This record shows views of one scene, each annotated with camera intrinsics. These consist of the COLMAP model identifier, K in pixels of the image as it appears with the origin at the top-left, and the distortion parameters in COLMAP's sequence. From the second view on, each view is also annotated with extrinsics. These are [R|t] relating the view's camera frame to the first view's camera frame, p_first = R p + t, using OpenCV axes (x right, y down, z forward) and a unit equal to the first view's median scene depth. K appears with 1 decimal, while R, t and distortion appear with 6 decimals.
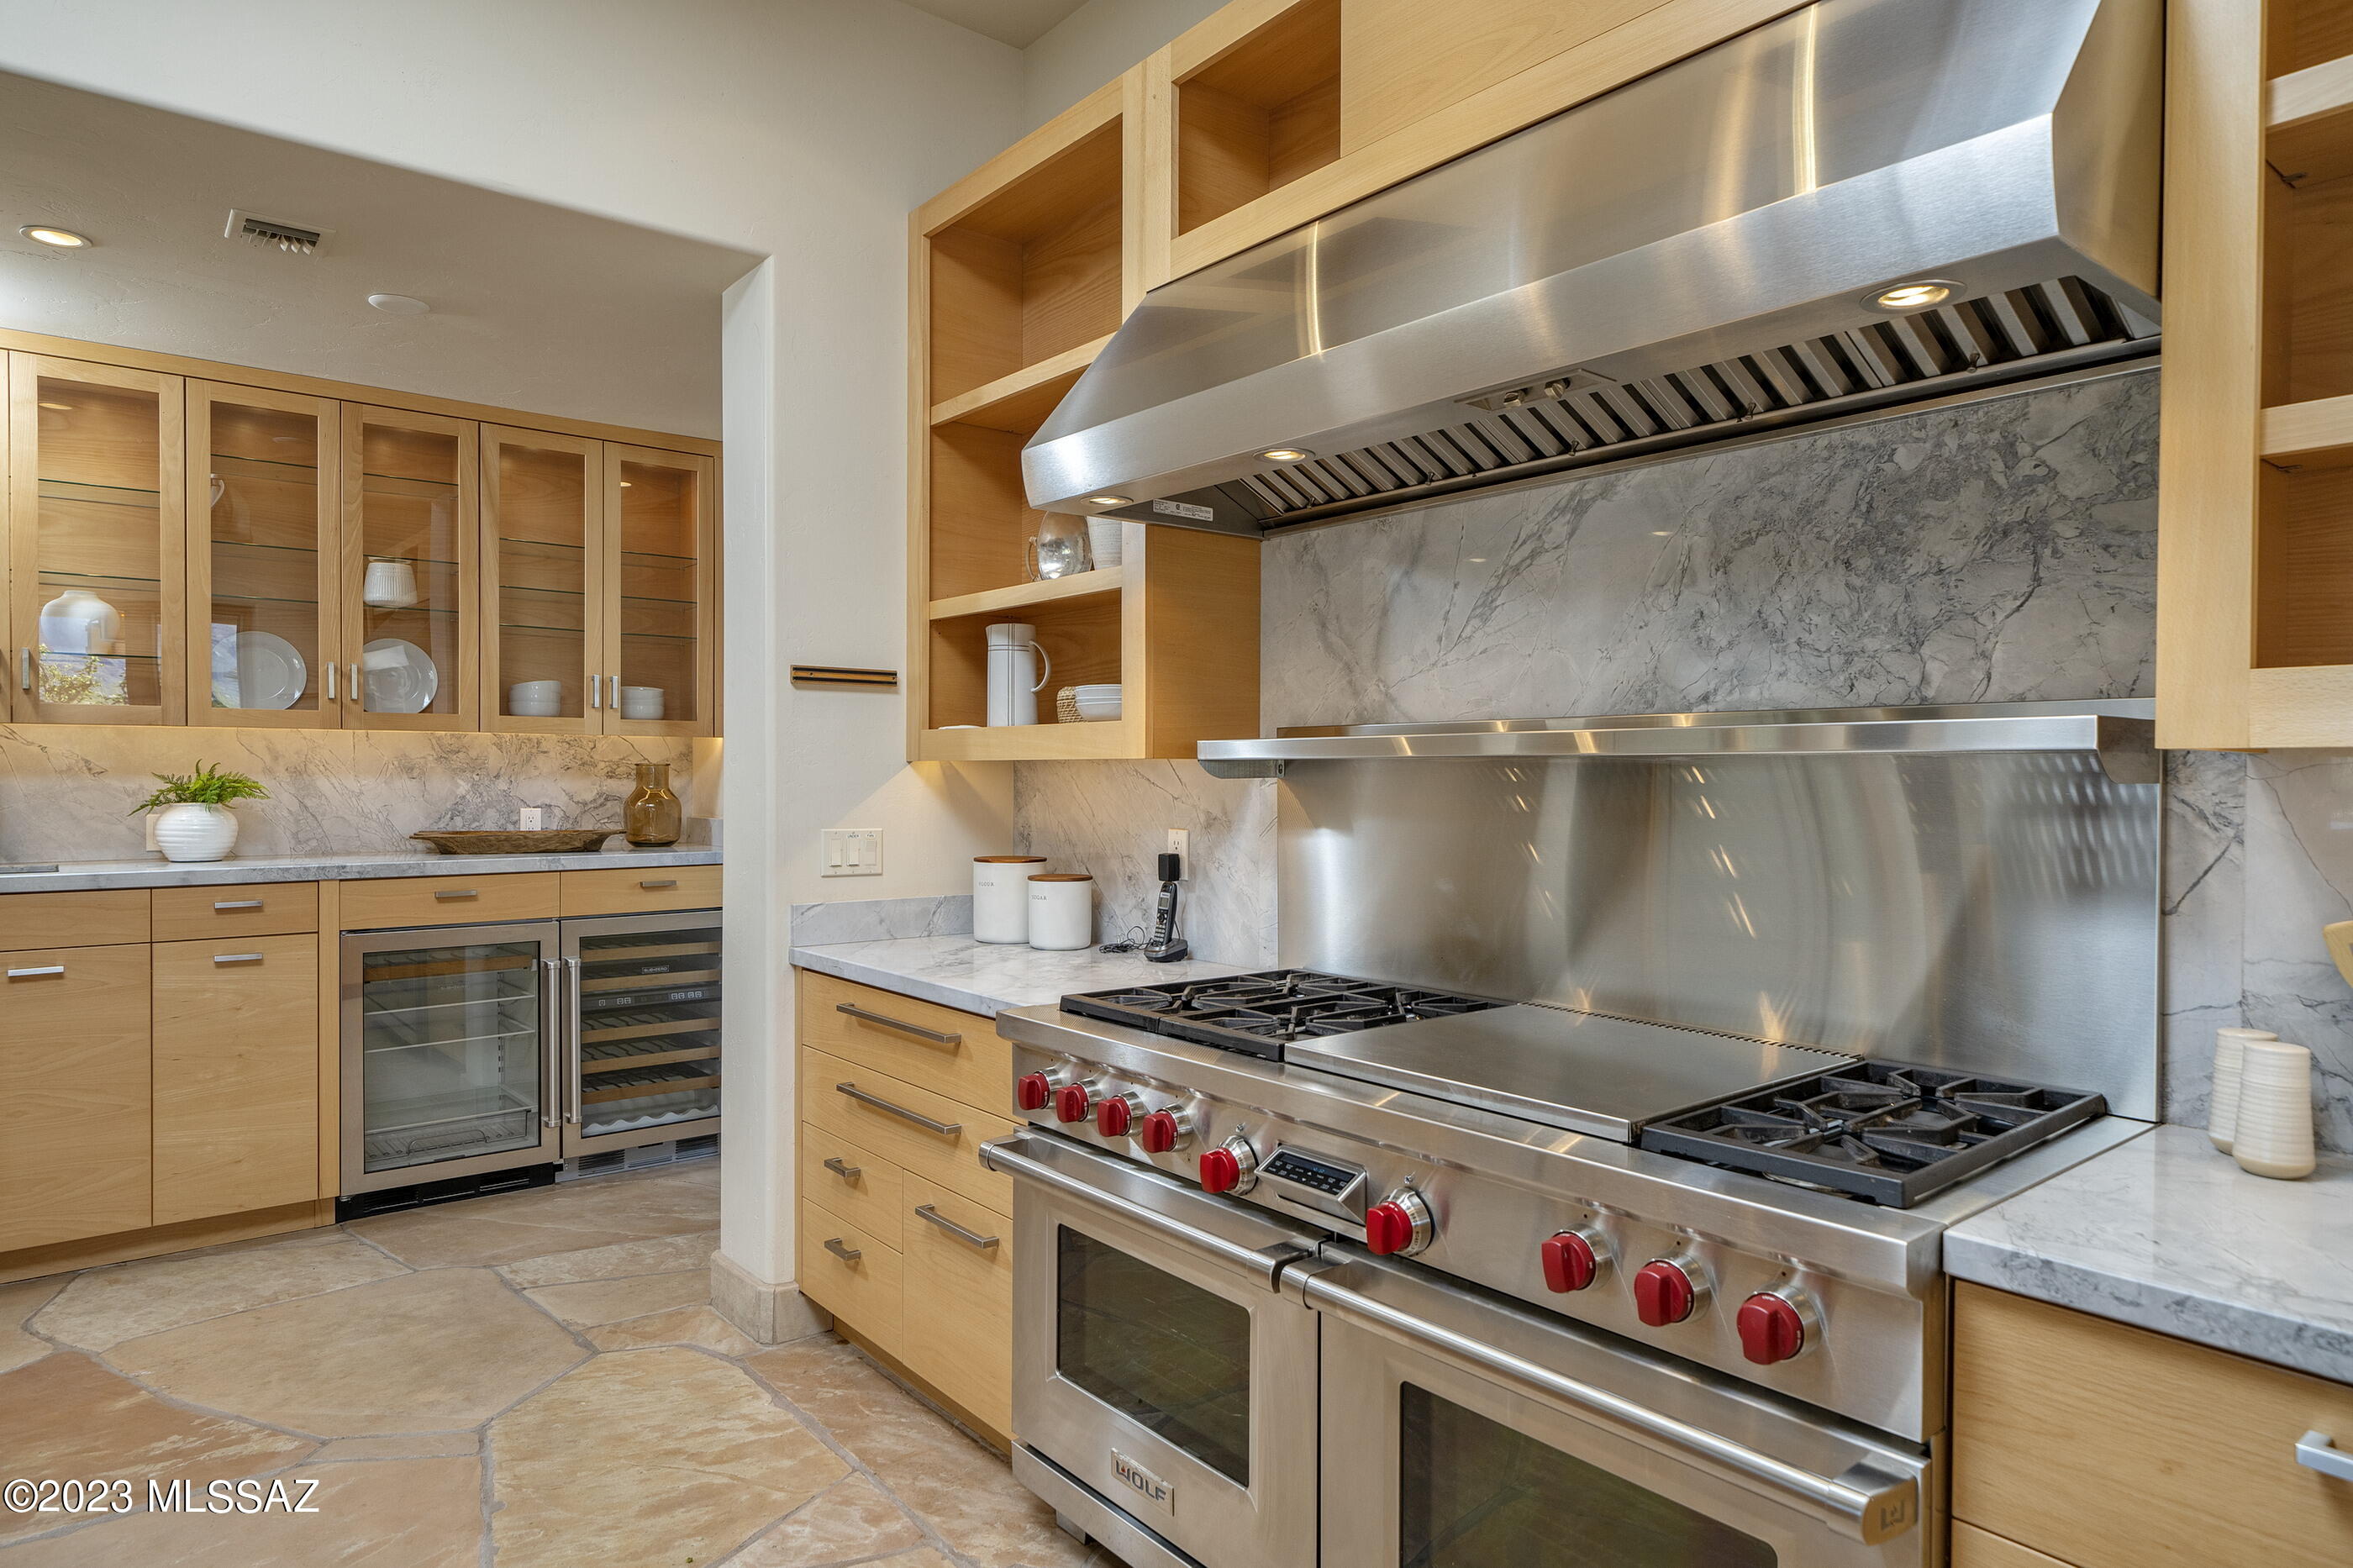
lens RADIAL K [[1381.7, 0, 1176.5], [0, 1381.7, 784.0], [0, 0, 1]] dist [-0.000749, -0.000153]
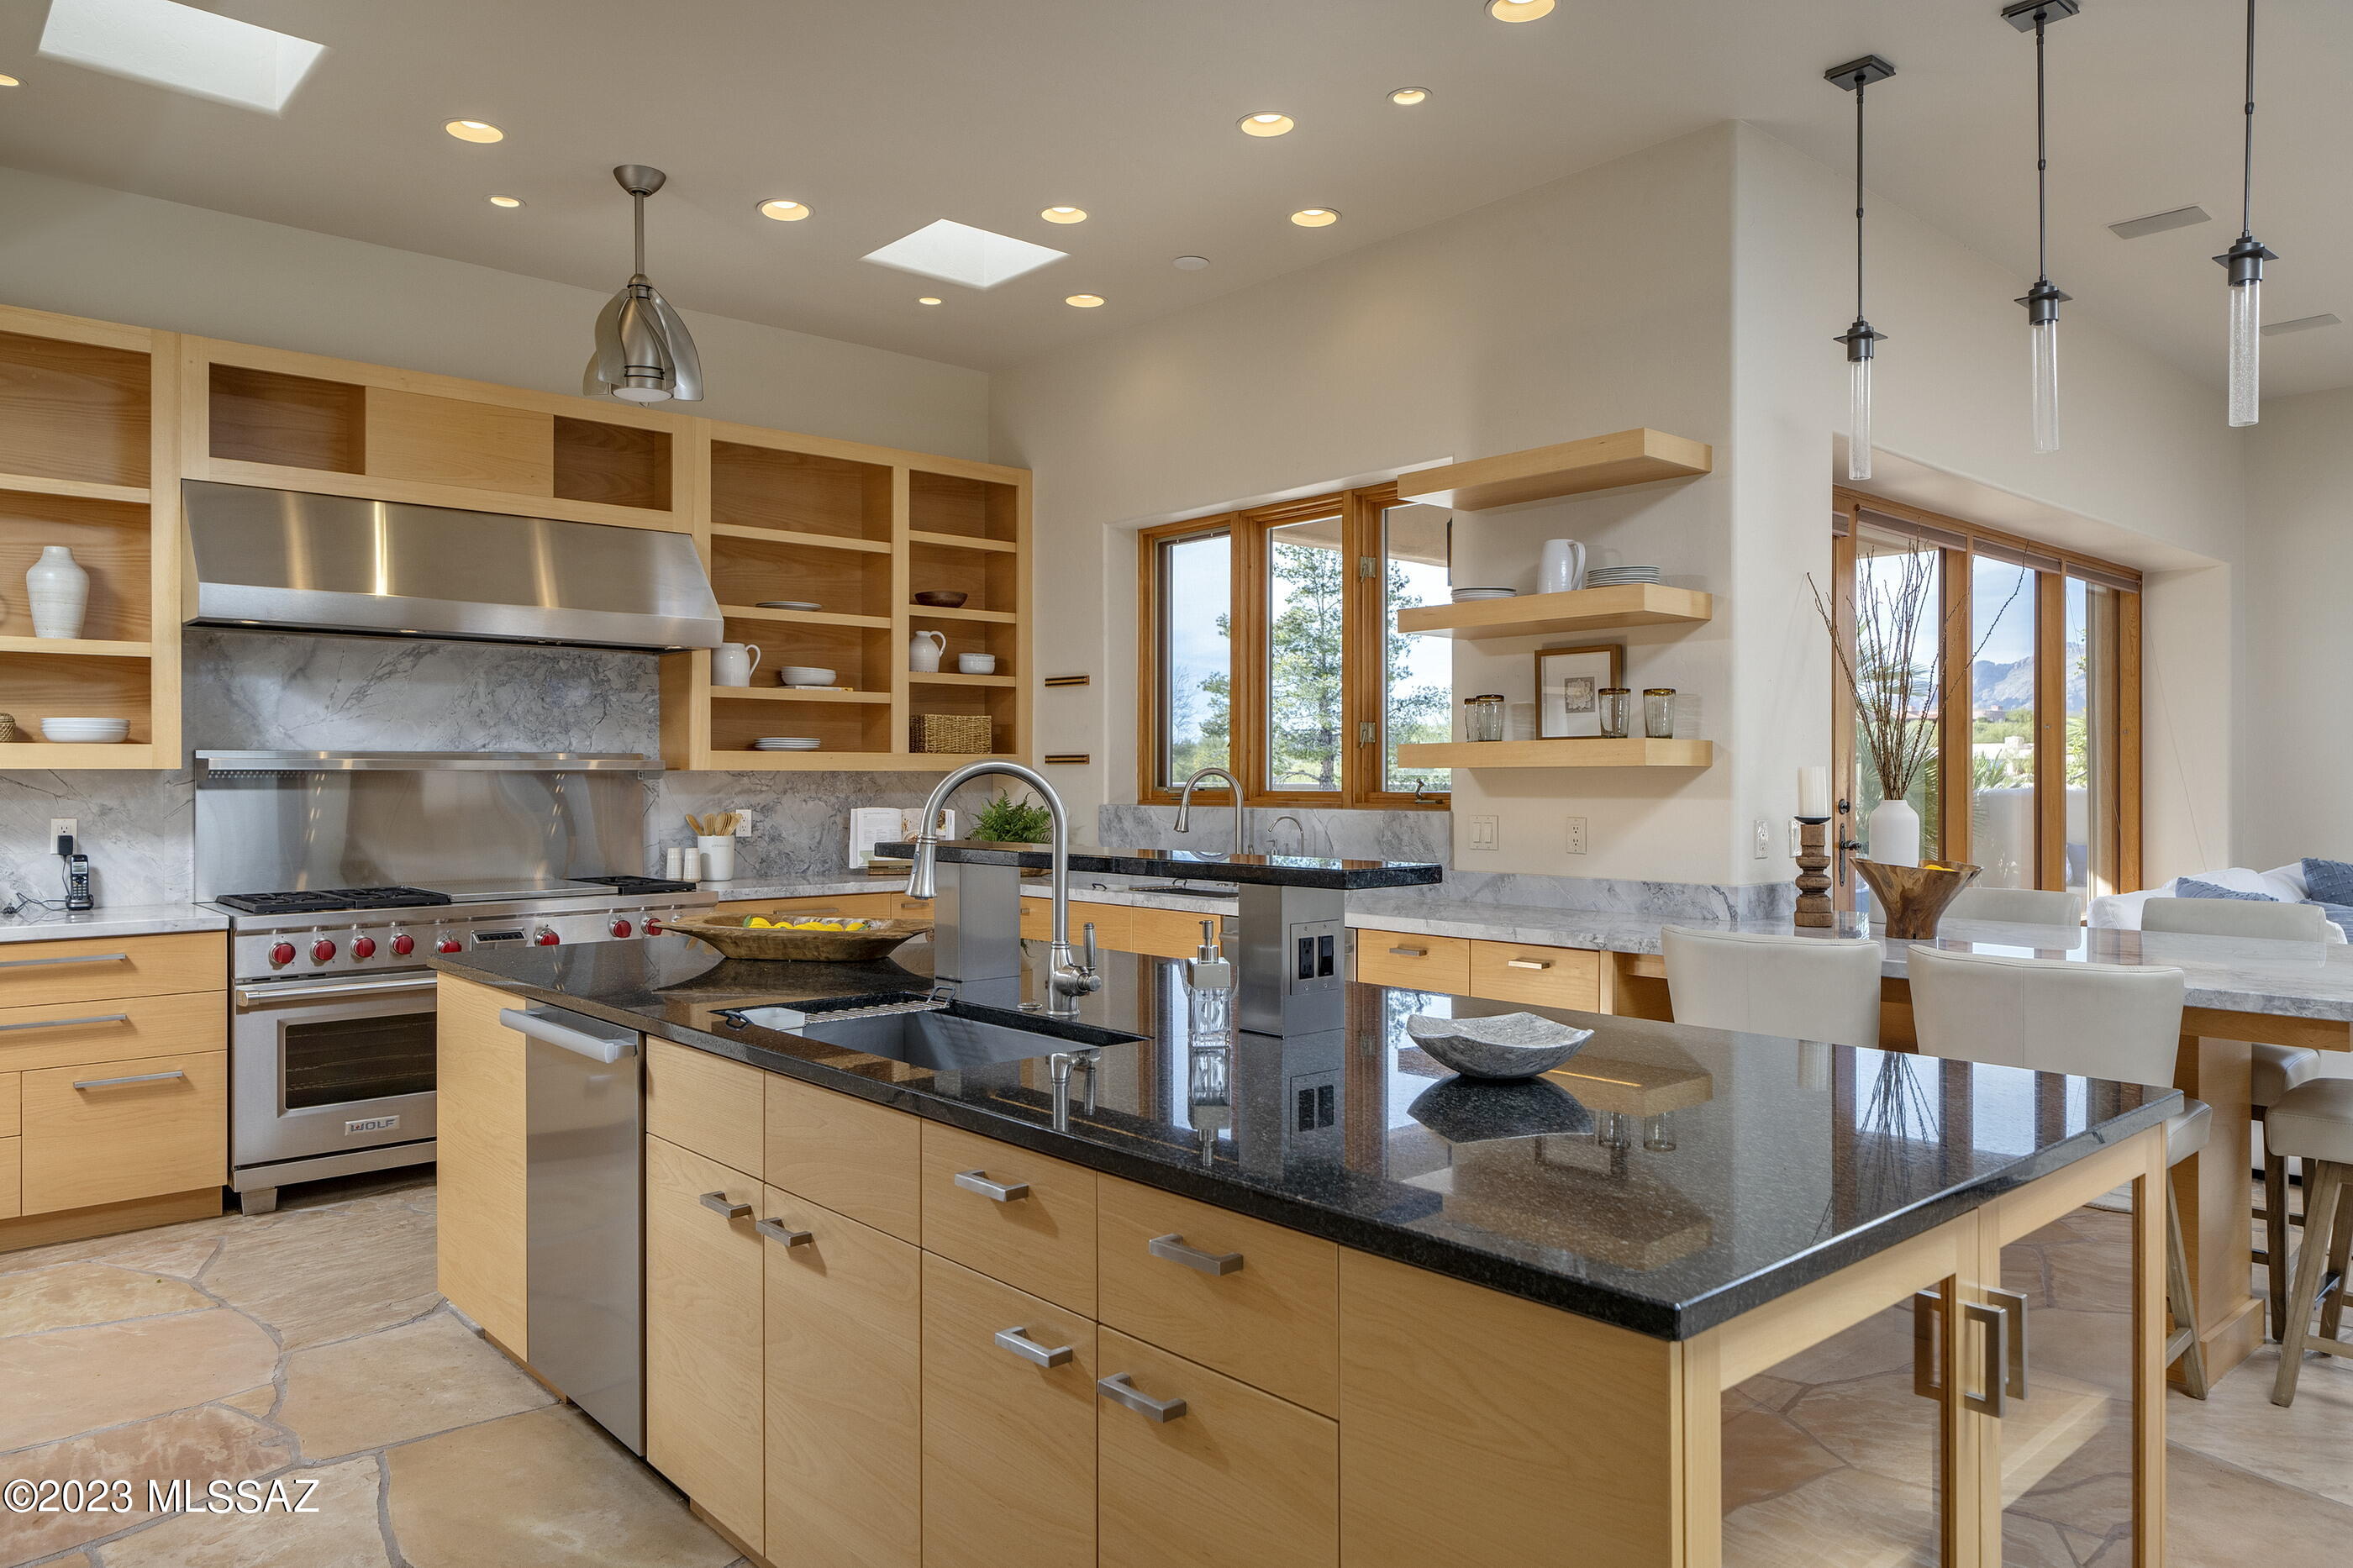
lens RADIAL K [[1548.2, 0, 1176.5], [0, 1548.2, 784.0], [0, 0, 1]] dist [-0.000385, -0.000249]
pose [[-0.050452, -0.005461, 0.998712, -2.184128], [0.012928, 0.999898, 0.006120, 0.003488], [-0.998643, 0.013220, -0.050377, -0.070920]]
